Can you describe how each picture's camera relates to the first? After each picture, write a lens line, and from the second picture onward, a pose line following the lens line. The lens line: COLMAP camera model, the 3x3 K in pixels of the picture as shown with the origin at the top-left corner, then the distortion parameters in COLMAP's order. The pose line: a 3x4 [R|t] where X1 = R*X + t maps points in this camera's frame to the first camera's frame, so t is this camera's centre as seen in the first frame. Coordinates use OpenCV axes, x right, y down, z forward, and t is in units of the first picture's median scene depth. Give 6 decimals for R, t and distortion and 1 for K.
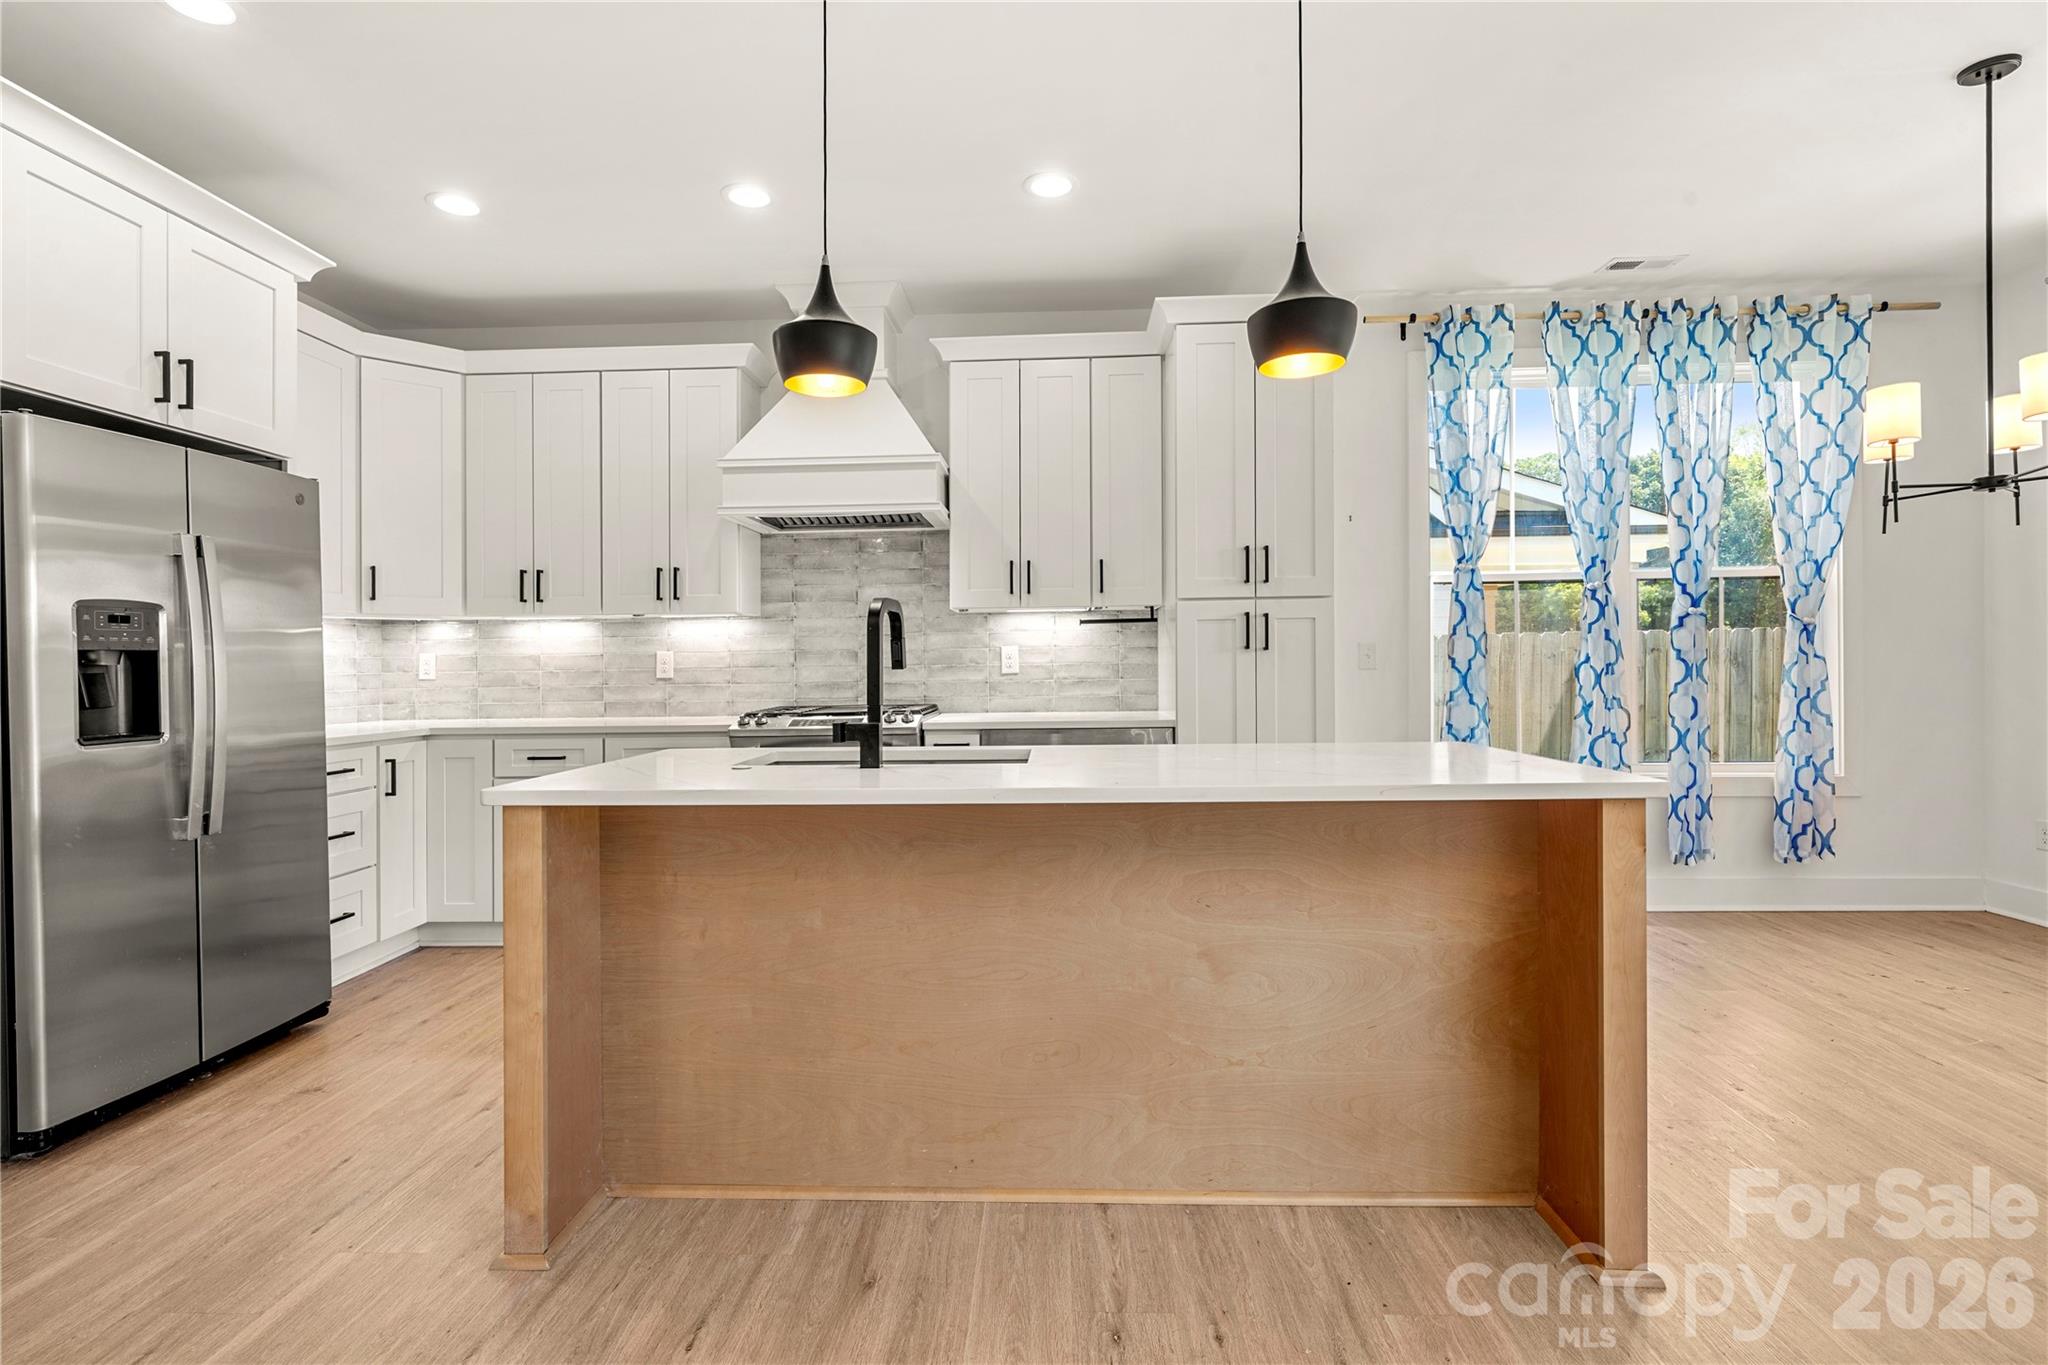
lens RADIAL K [[990.8, 0, 1025.8], [0, 990.8, 660.2], [0, 0, 1]] dist [-0.003959, -0.000046]
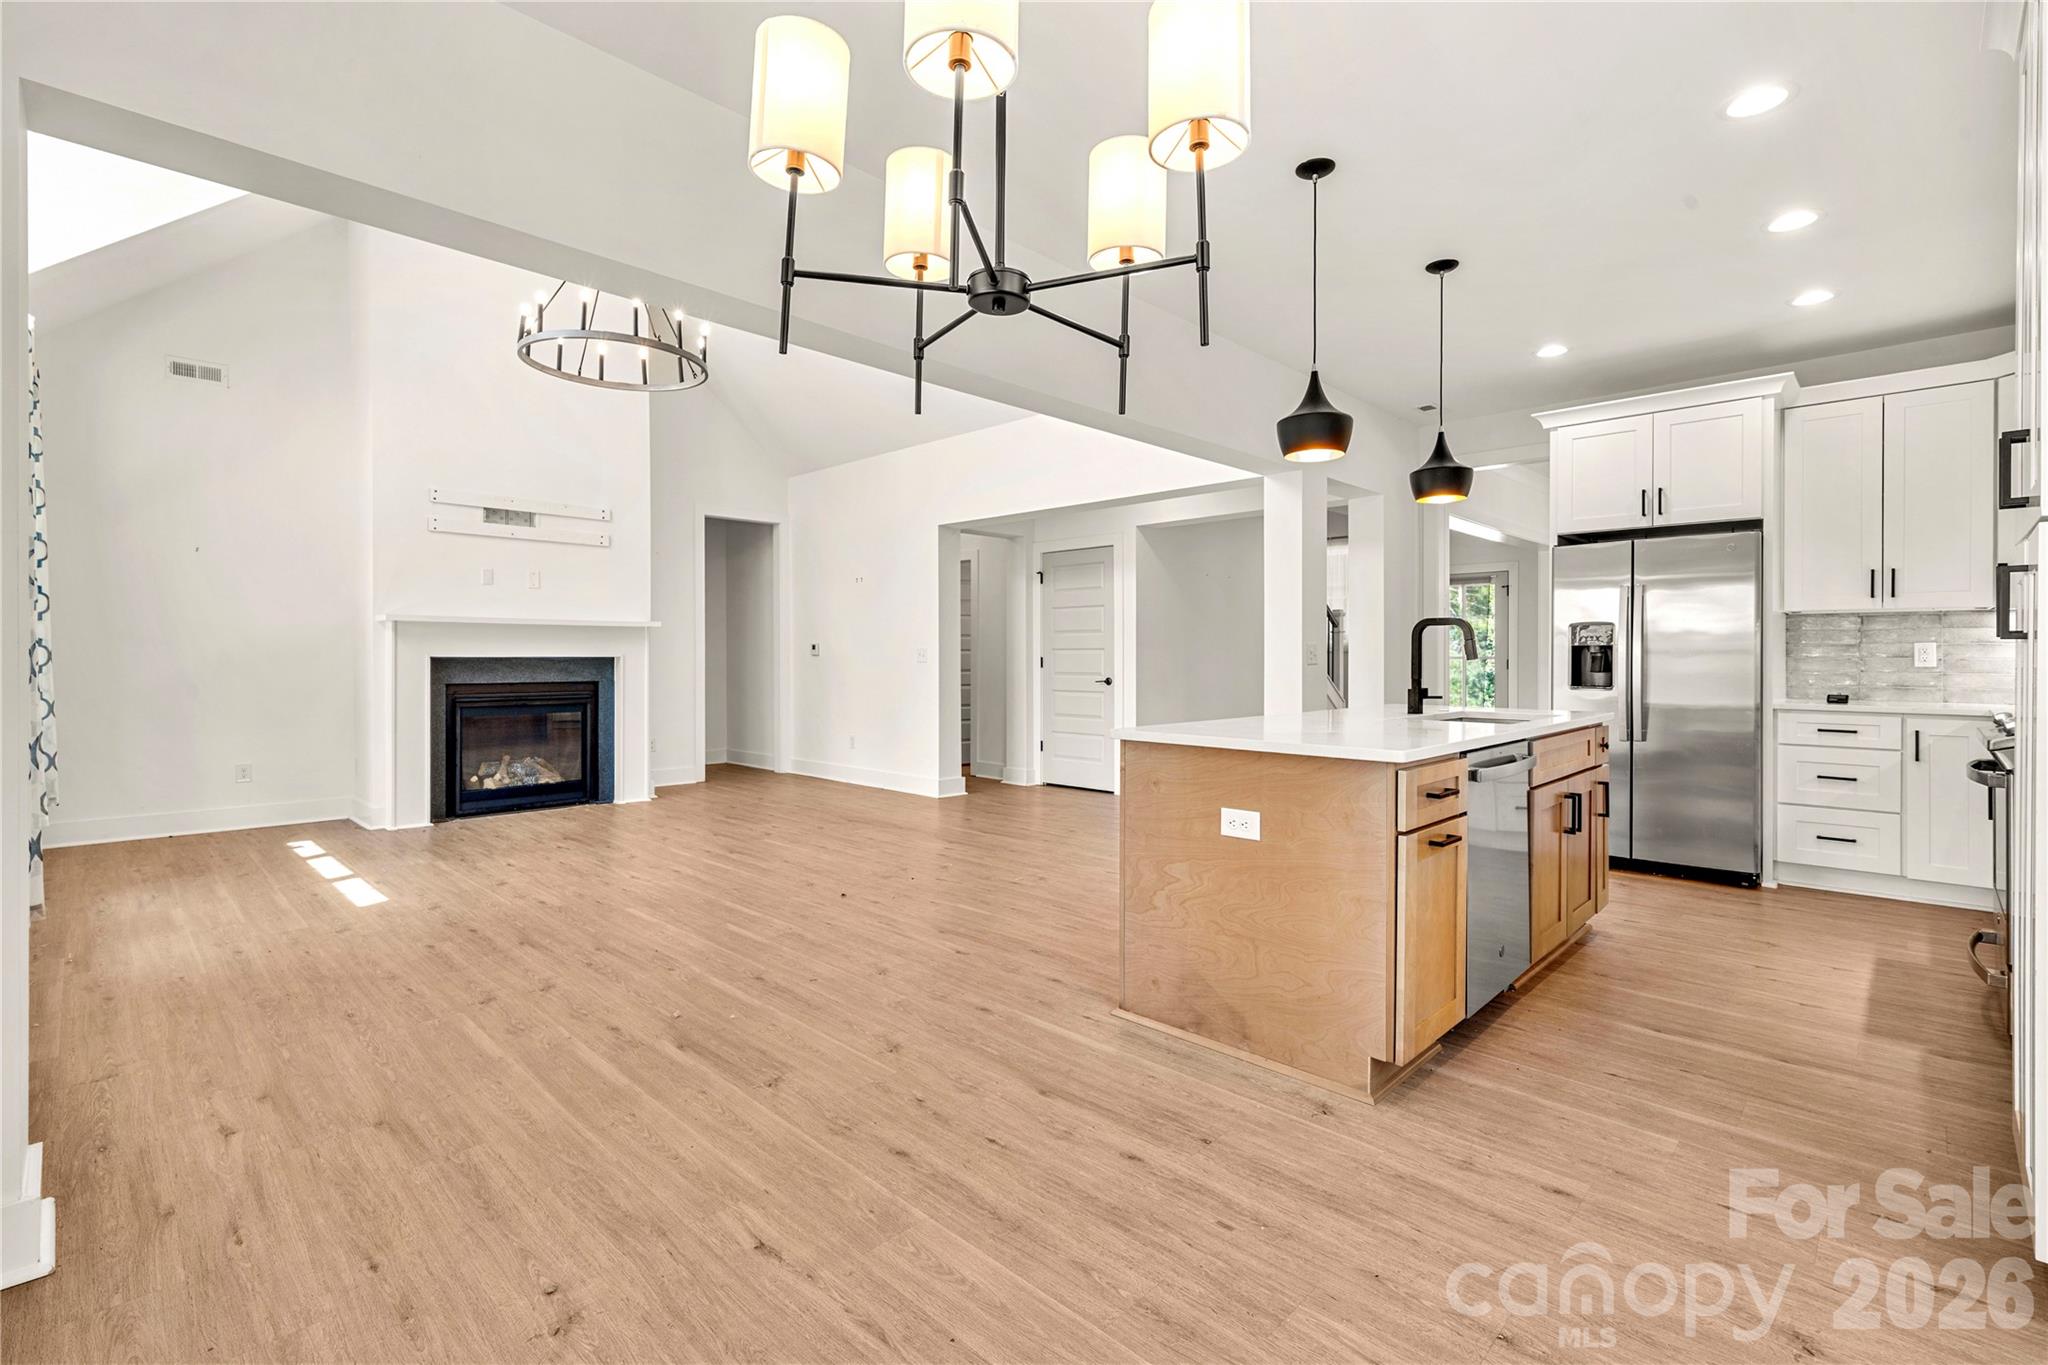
lens RADIAL K [[922.1, 0, 1008.9], [0, 922.1, 650.0], [0, 0, 1]] dist [-0.001685, -0.000369]
pose [[-0.680727, 0.008824, -0.732484, 0.917781], [0.009195, 0.999952, 0.003500, -0.012264], [0.732479, -0.004353, -0.680775, 0.932385]]
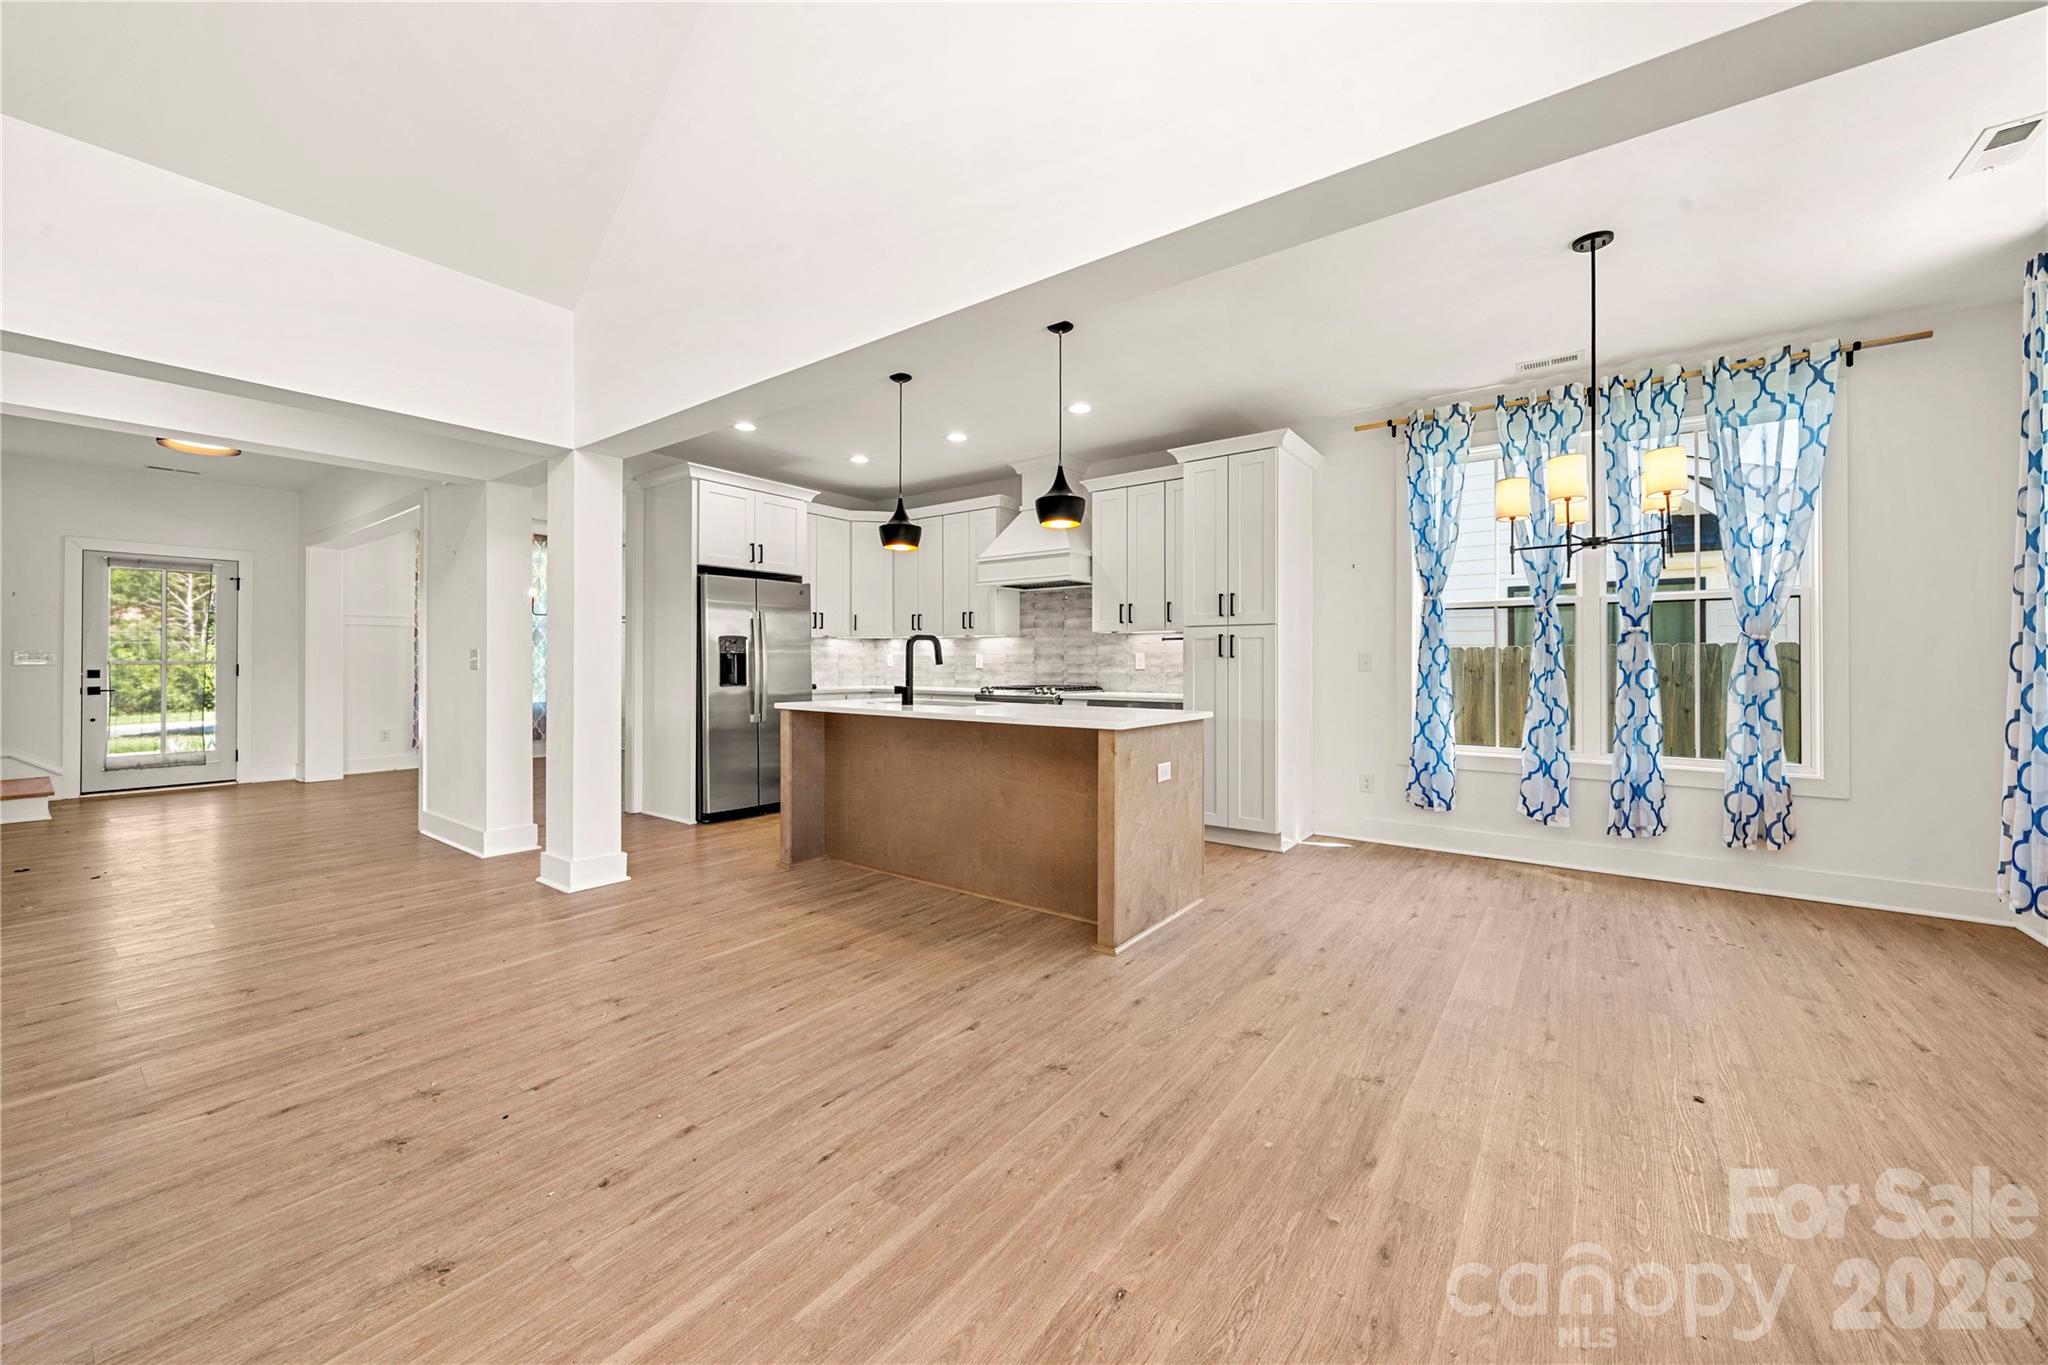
lens RADIAL K [[774.6, 0, 1006.5], [0, 774.6, 660.6], [0, 0, 1]] dist [-0.008907, -0.000299]
pose [[0.818298, 0.014011, -0.574623, 0.655092], [-0.012101, 0.999901, 0.007149, -0.009684], [0.574666, 0.001103, 0.818387, -0.241602]]
